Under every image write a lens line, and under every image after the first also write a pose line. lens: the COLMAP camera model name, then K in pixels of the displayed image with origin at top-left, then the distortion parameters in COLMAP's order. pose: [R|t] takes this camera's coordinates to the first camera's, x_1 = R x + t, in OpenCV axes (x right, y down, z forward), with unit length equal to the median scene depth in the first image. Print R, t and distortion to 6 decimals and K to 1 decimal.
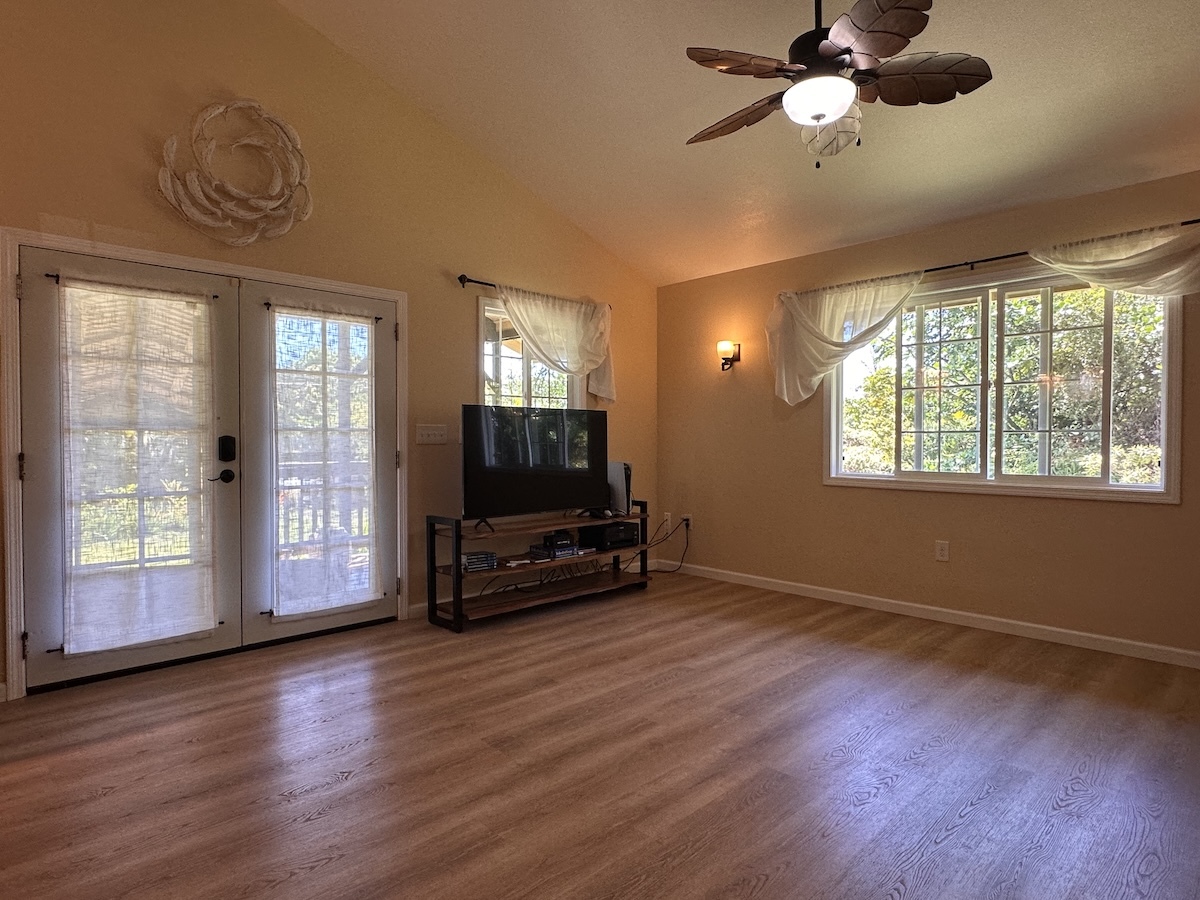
lens RADIAL K [[652.0, 0, 595.2], [0, 652.0, 454.6], [0, 0, 1]] dist [-0.011638, -0.000538]
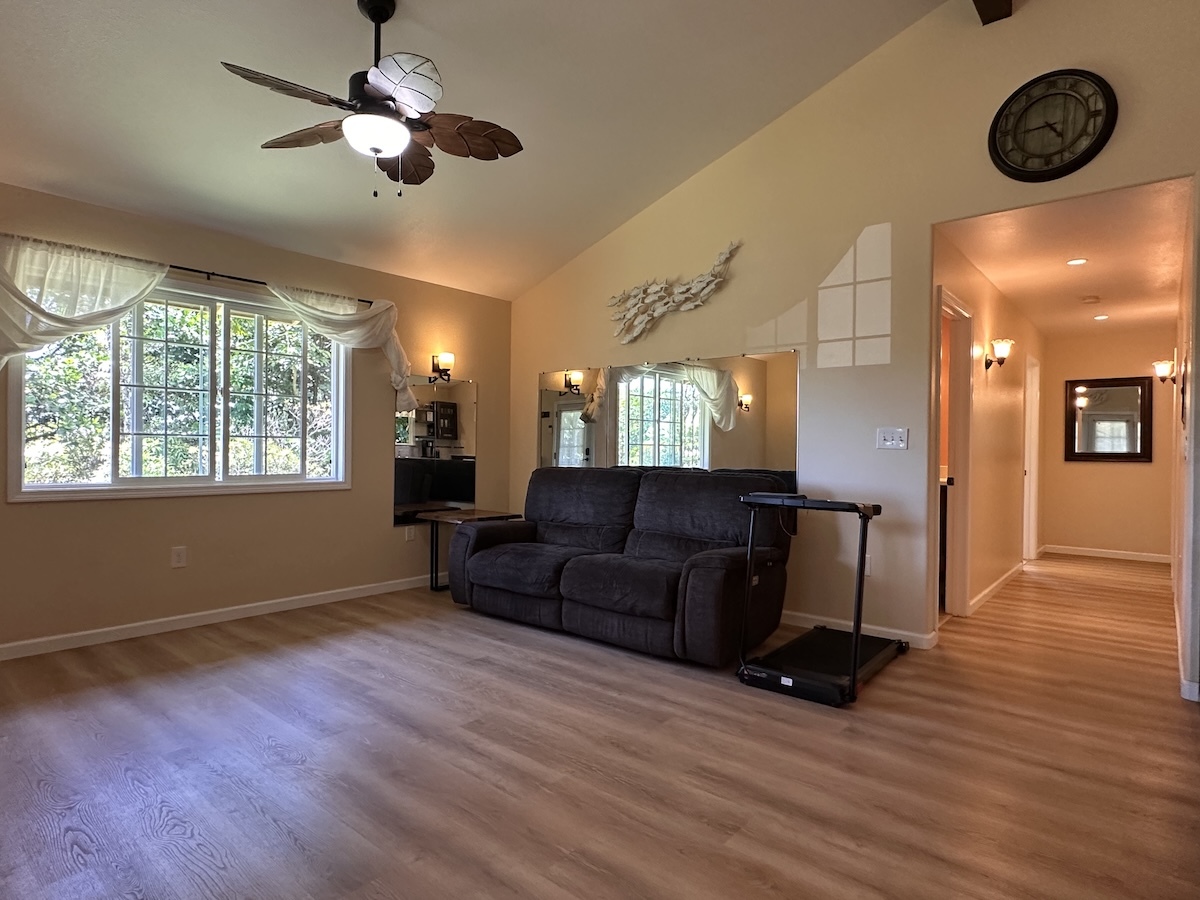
lens RADIAL K [[652.0, 0, 595.2], [0, 652.0, 454.6], [0, 0, 1]] dist [-0.011638, -0.000538]
pose [[-0.094826, -0.009002, 0.995453, -0.611420], [0.012379, 0.999871, 0.010222, -0.009489], [-0.995417, 0.013292, -0.094702, 0.577625]]
